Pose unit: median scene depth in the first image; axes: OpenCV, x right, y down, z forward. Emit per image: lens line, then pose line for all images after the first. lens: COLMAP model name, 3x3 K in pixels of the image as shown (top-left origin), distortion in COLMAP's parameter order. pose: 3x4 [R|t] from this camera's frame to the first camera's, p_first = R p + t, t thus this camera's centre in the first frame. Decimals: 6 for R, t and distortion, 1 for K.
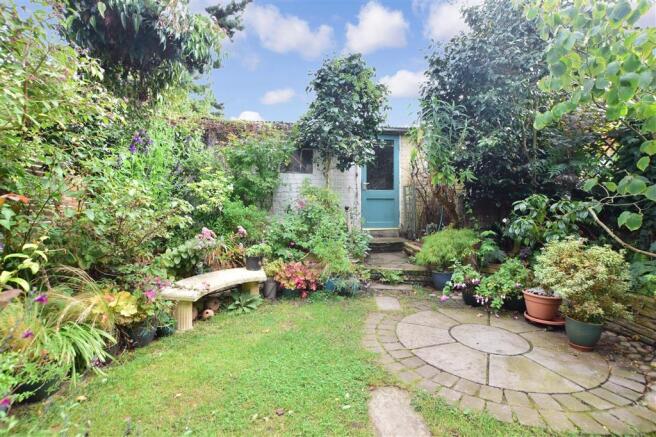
lens RADIAL K [[295.7, 0, 328.2], [0, 295.7, 217.8], [0, 0, 1]] dist [-0.001145, -0.000016]
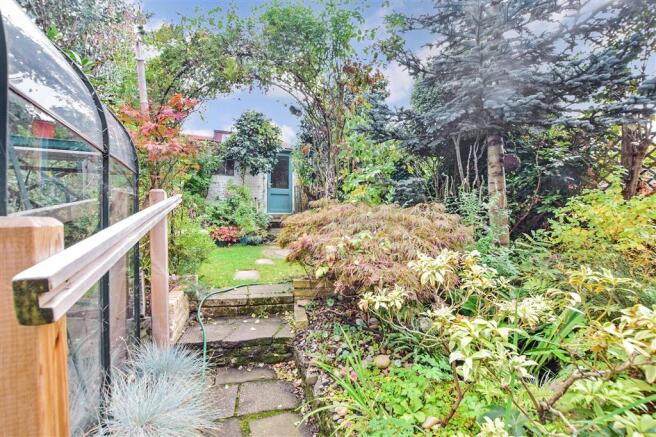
lens RADIAL K [[295.7, 0, 326.9], [0, 295.7, 218.1], [0, 0, 1]] dist [-0.001145, -0.000016]
pose [[0.965954, 0.006638, 0.258627, 0.022478], [-0.005710, 0.999974, -0.004339, 0.091471], [-0.258649, 0.002714, 0.965967, -0.773663]]
